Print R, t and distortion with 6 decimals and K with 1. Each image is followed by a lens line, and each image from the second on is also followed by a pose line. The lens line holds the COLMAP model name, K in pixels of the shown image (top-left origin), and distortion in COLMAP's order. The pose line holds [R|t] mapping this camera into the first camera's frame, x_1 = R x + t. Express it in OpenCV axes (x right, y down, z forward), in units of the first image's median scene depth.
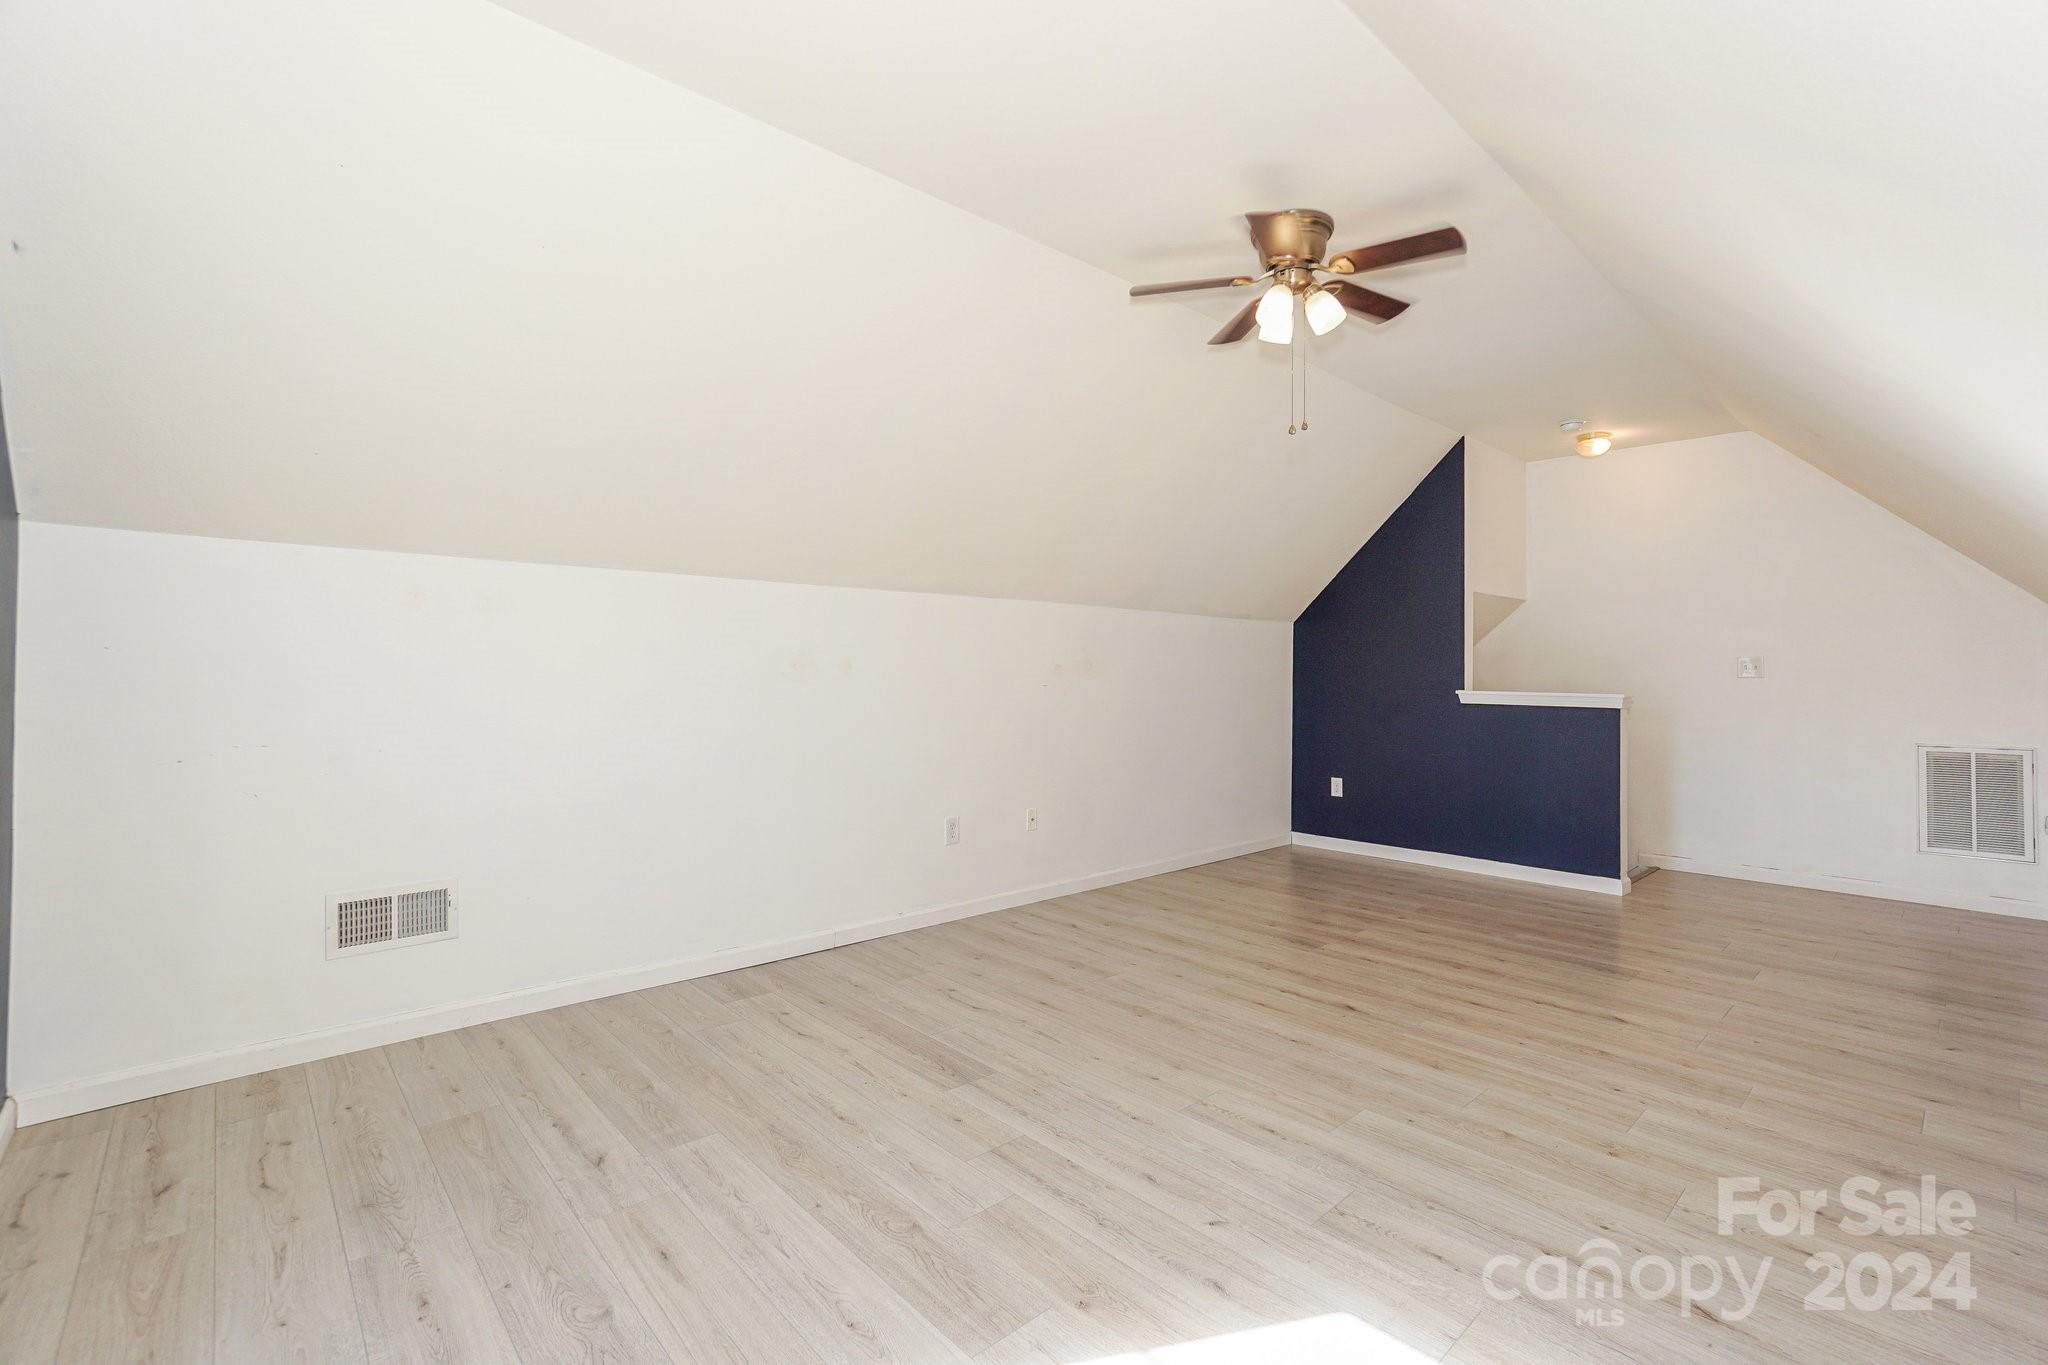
lens RADIAL K [[917.7, 0, 1027.6], [0, 917.7, 658.9], [0, 0, 1]] dist [-0.050617, 0.022702]
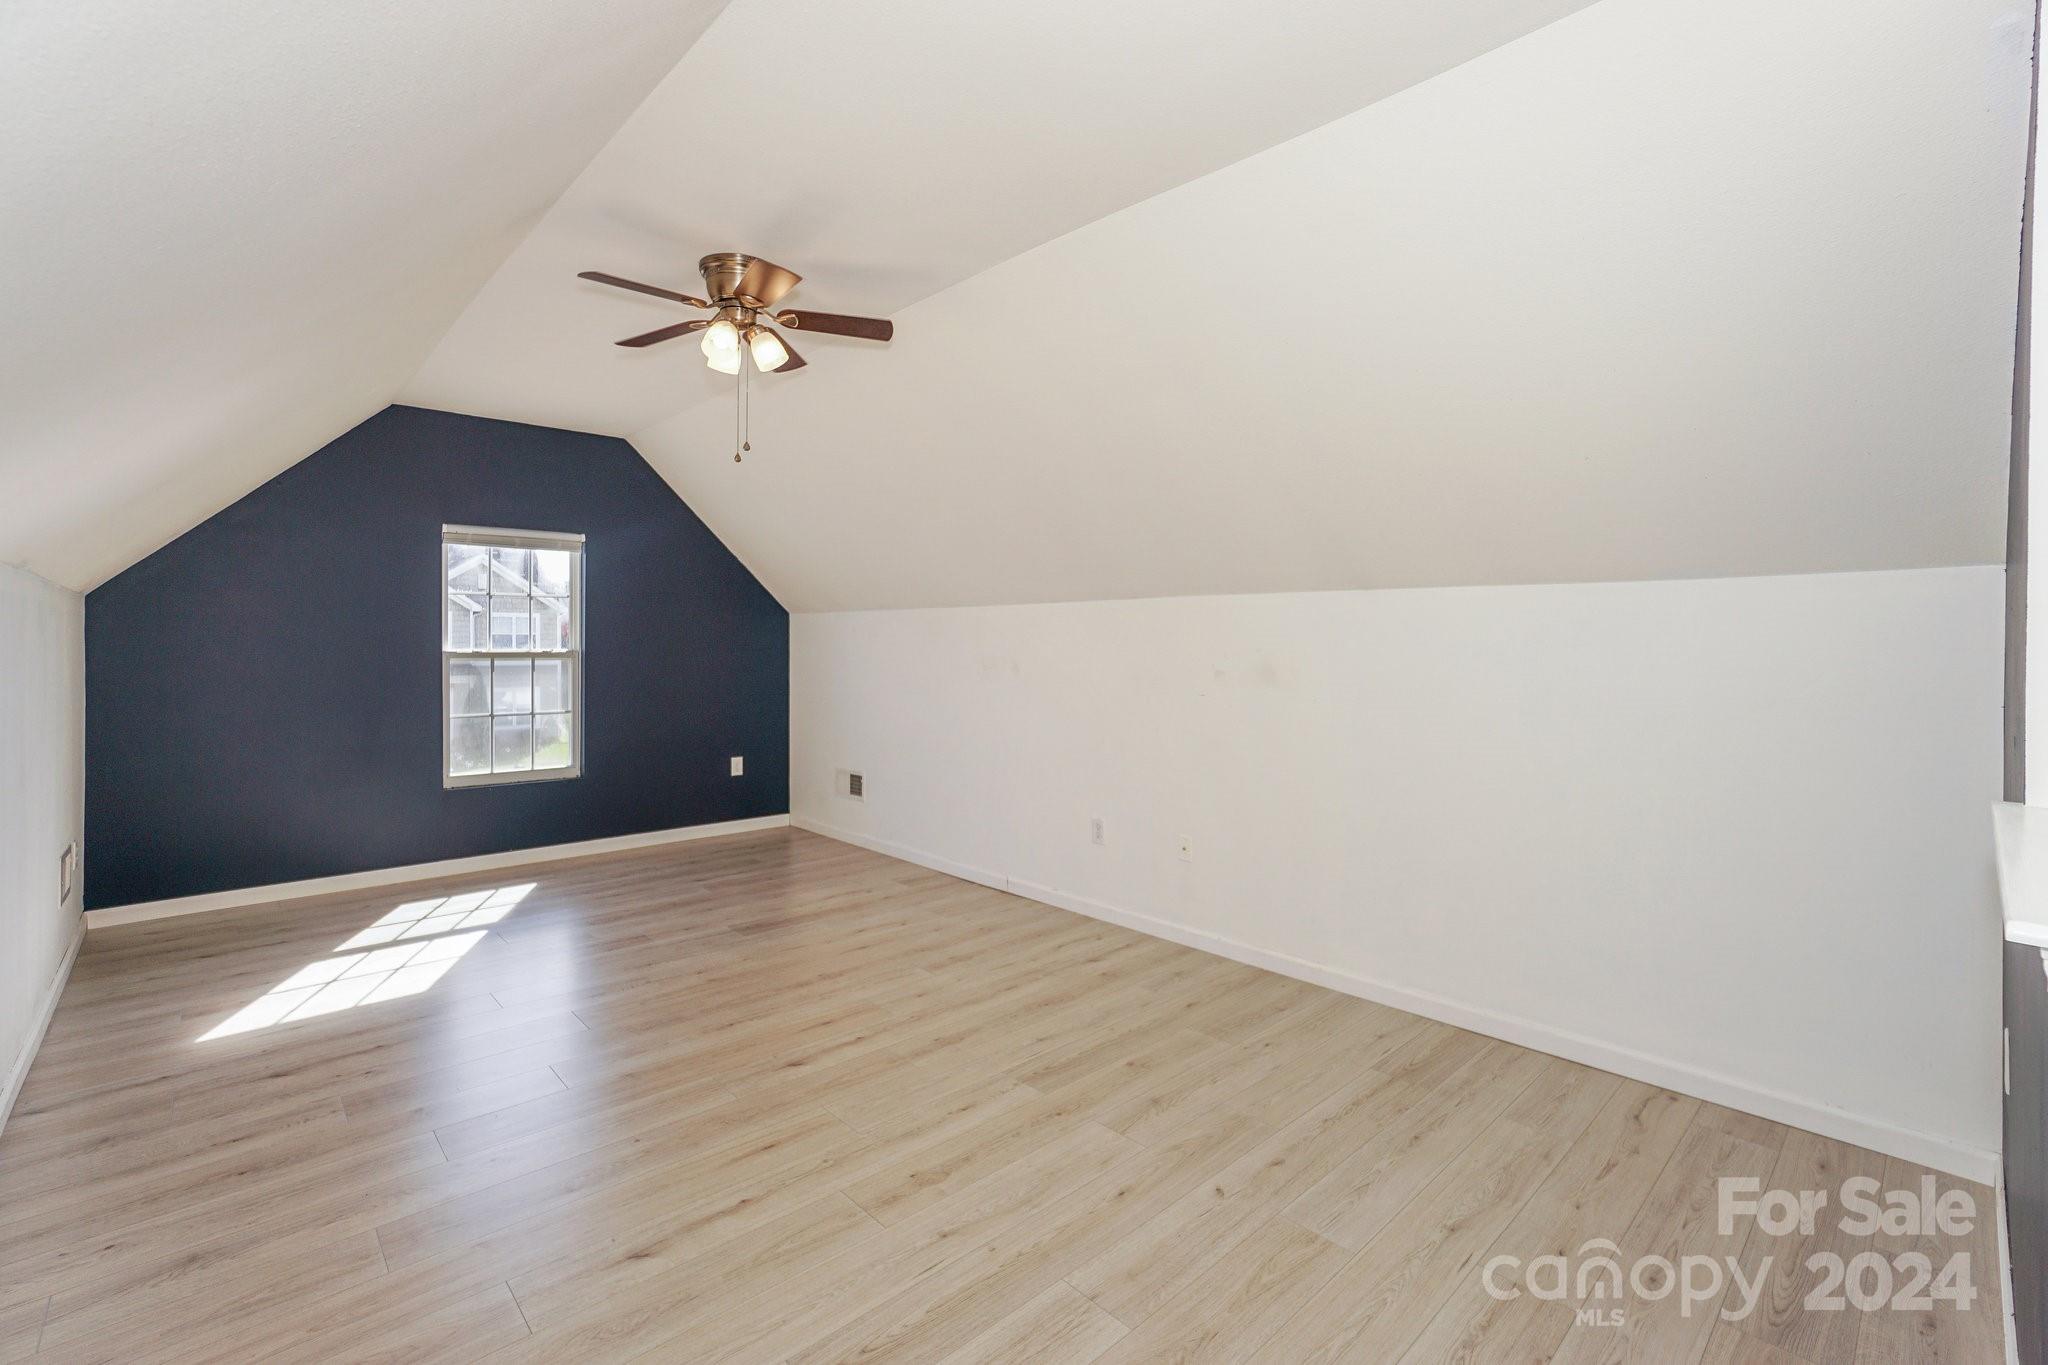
lens RADIAL K [[917.7, 0, 1027.6], [0, 917.7, 658.9], [0, 0, 1]] dist [-0.050617, 0.022702]
pose [[0.007557, 0.022684, -0.999714, 1.237830], [0.015097, 0.999626, 0.022796, -0.036470], [0.999857, -0.015265, 0.007212, 1.215624]]
